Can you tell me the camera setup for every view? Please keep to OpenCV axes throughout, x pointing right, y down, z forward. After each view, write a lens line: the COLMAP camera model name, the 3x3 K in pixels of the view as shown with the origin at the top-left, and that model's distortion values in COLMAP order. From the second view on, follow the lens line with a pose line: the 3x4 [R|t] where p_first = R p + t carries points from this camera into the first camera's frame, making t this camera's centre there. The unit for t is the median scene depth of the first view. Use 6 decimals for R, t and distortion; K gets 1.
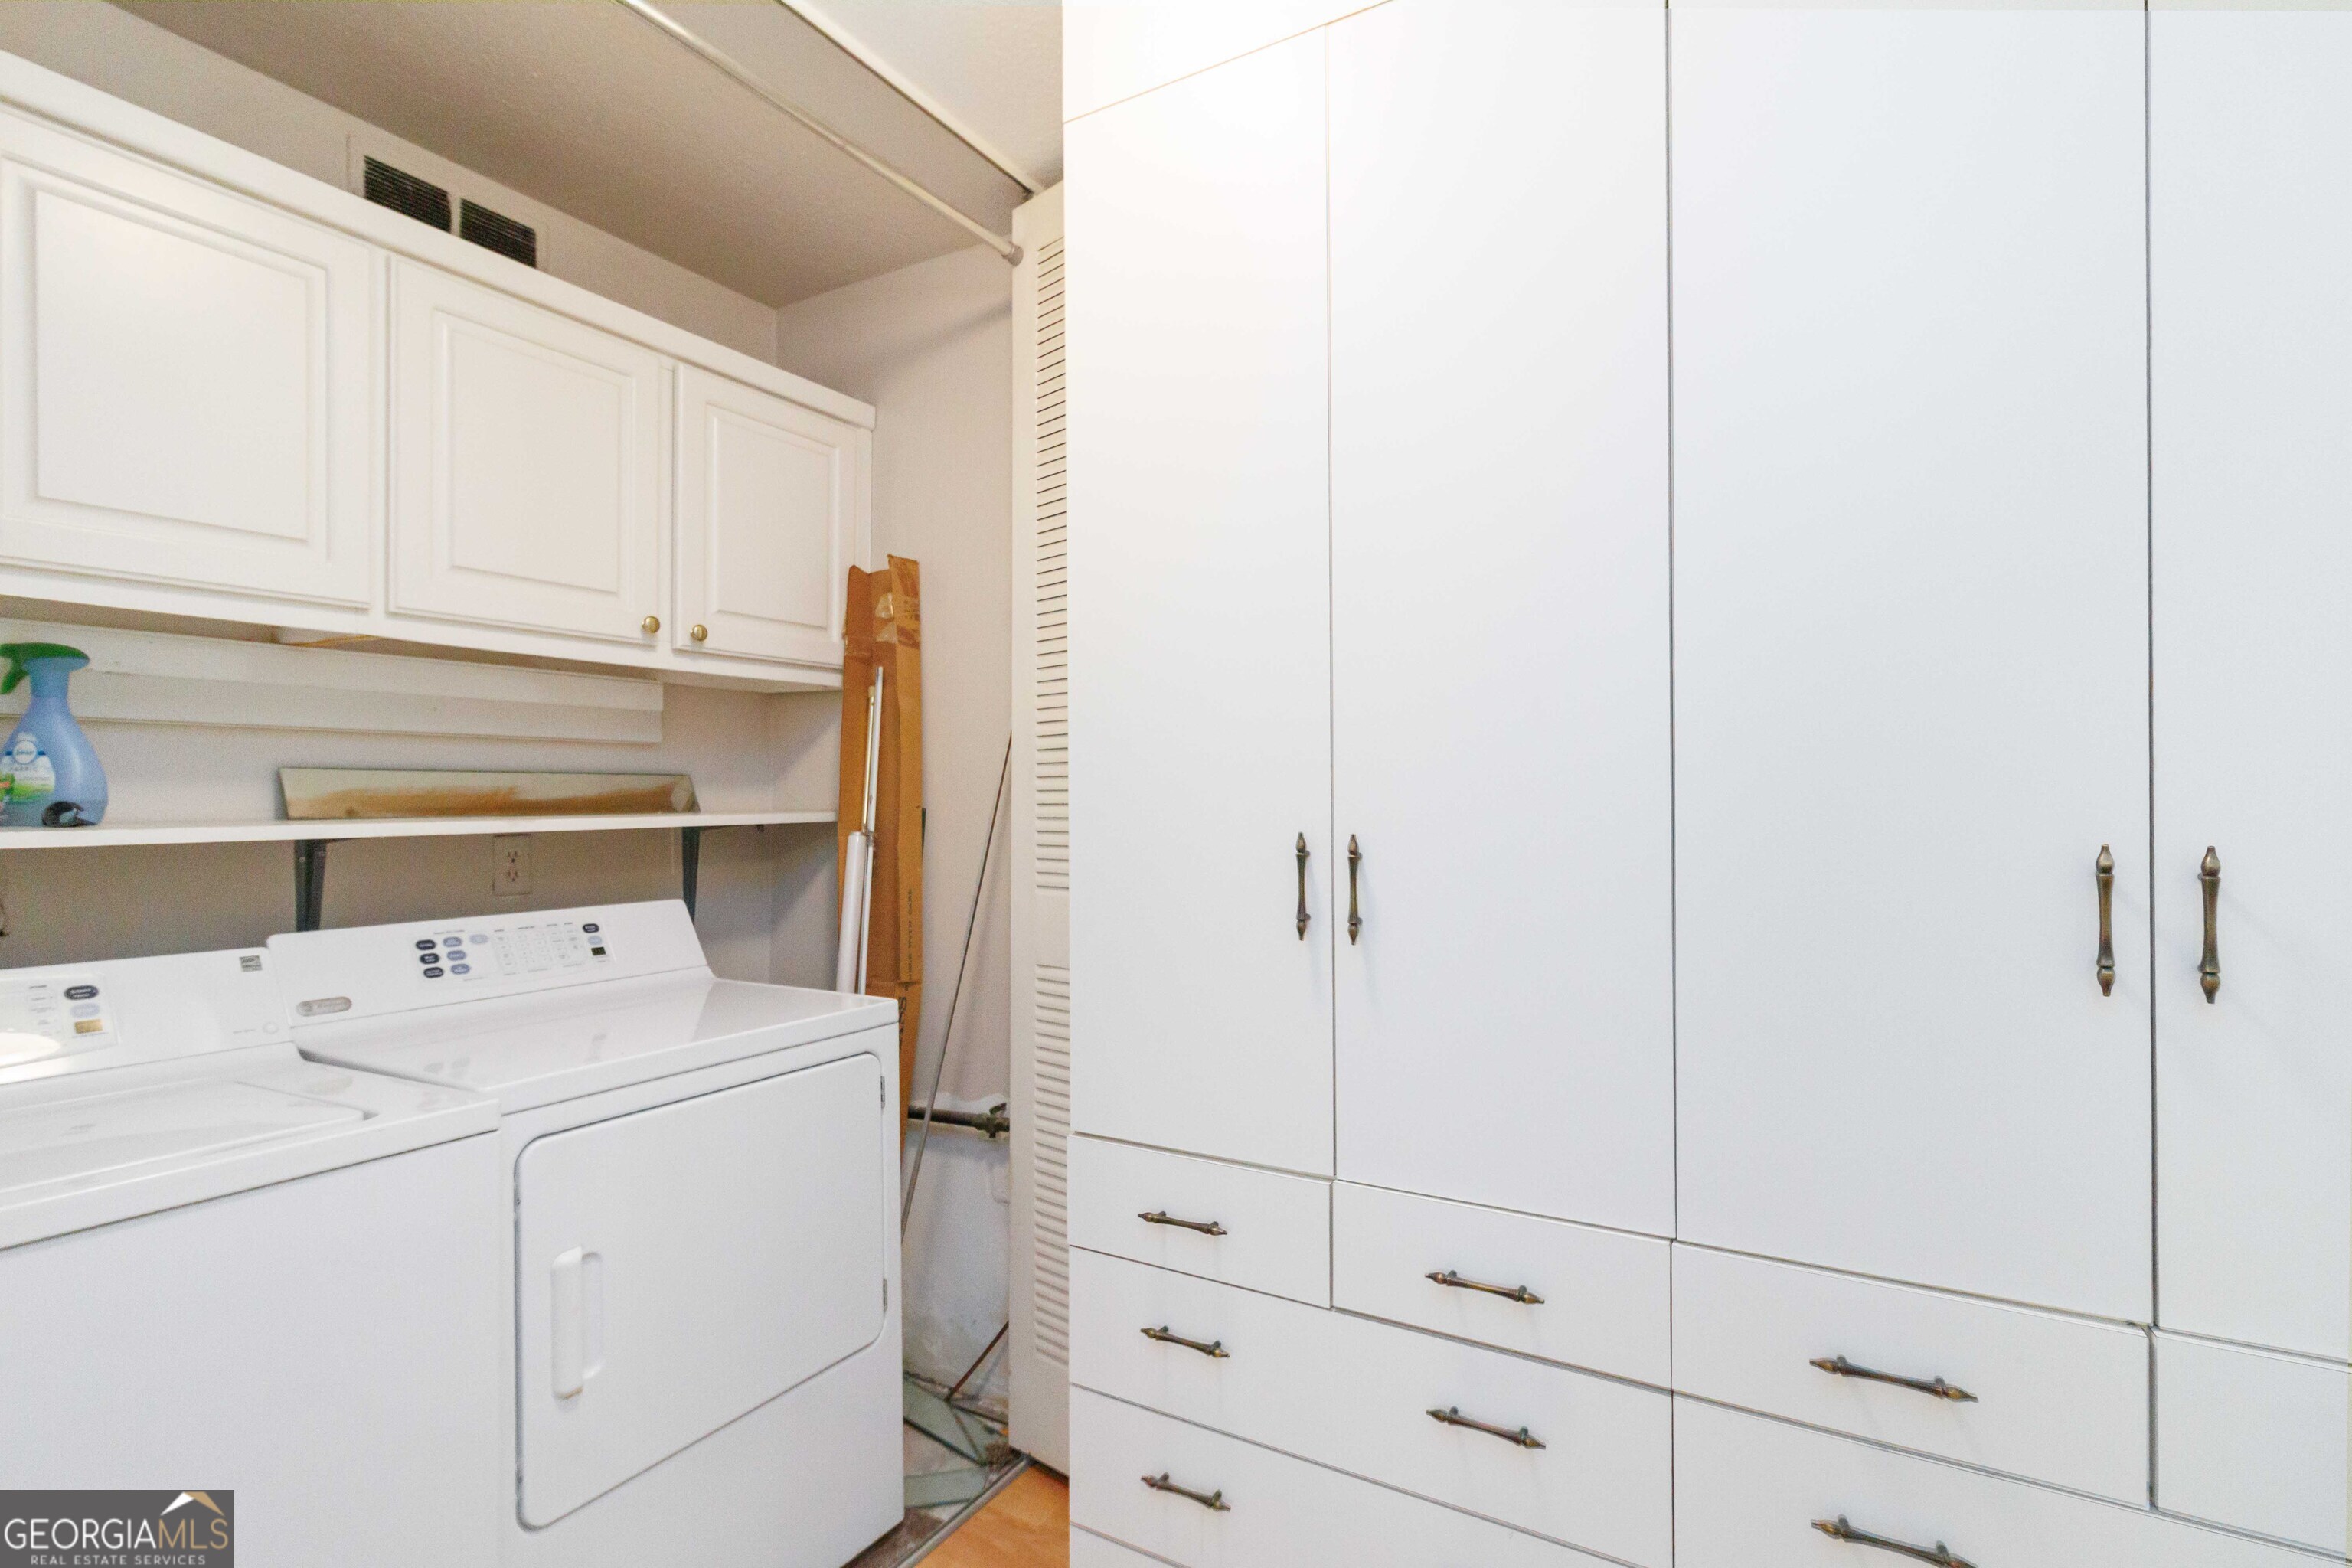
lens RADIAL K [[1124.0, 0, 1167.4], [0, 1124.0, 794.0], [0, 0, 1]] dist [0.005746, -0.003332]
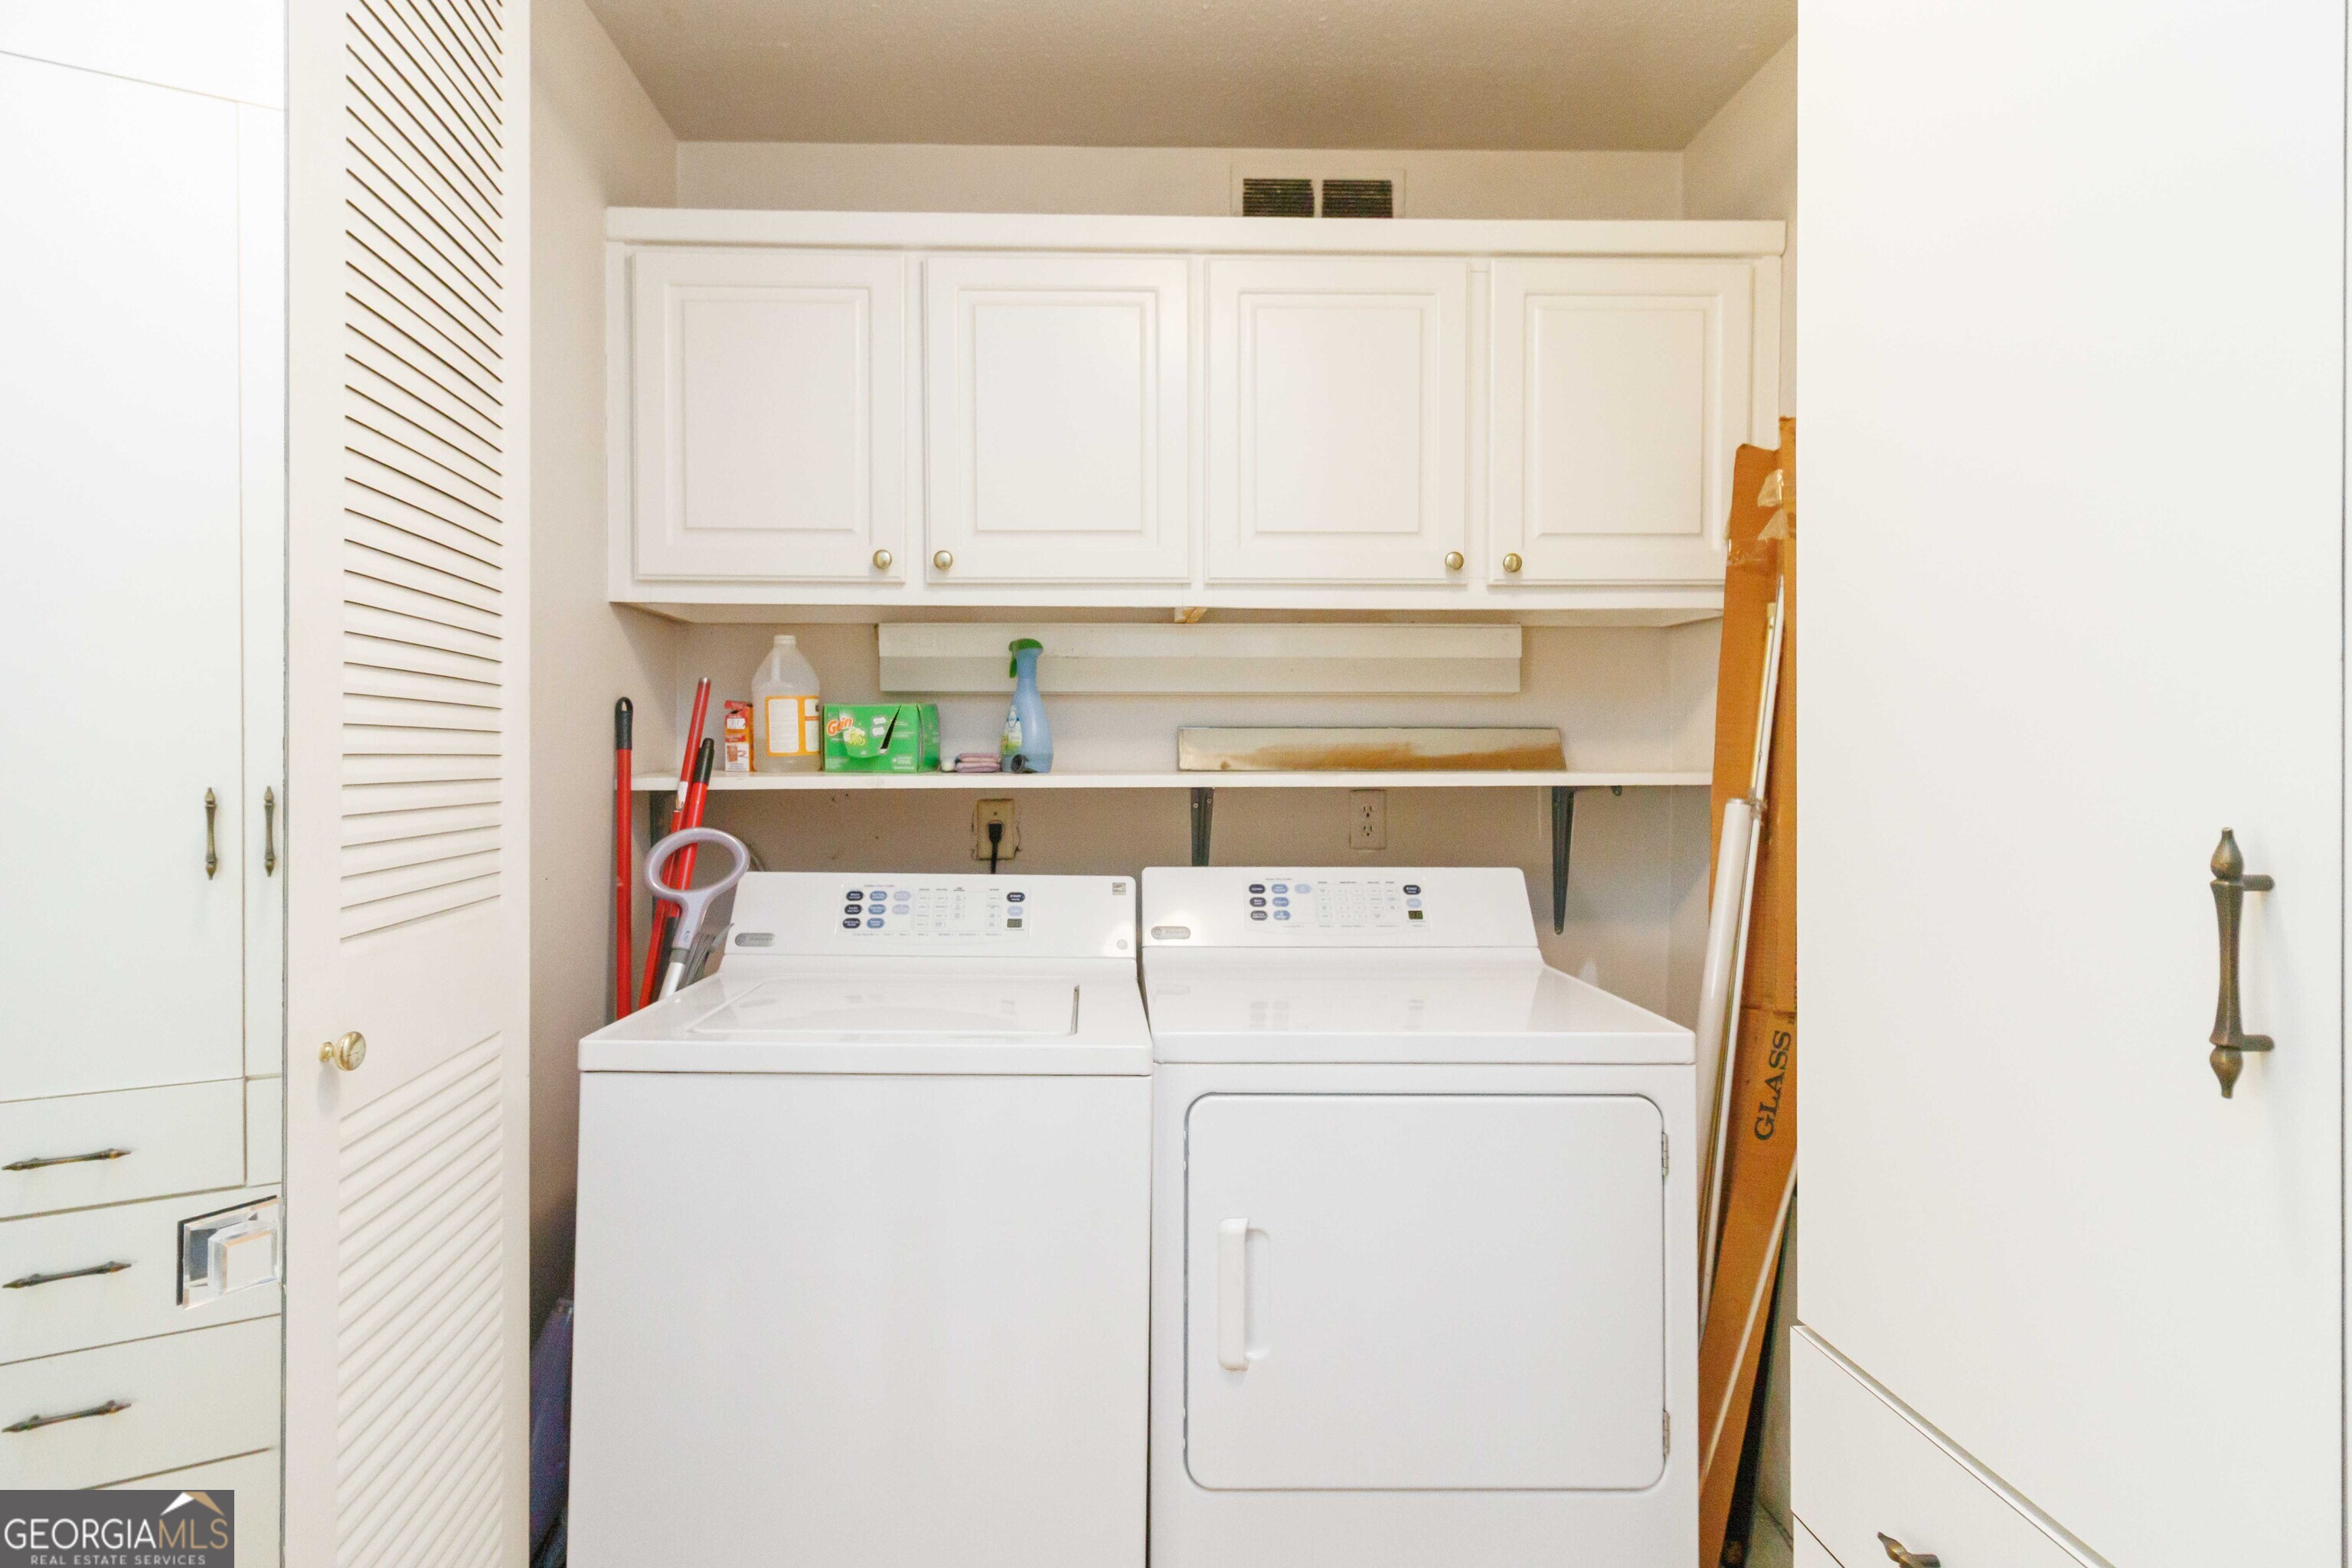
lens RADIAL K [[1124.0, 0, 1175.7], [0, 1124.0, 759.6], [0, 0, 1]] dist [0.005746, -0.003332]
pose [[0.519087, 0.006857, -0.854694, 0.199132], [-0.000498, 0.999970, 0.007719, 0.001790], [0.854721, -0.003581, 0.519075, 0.338690]]
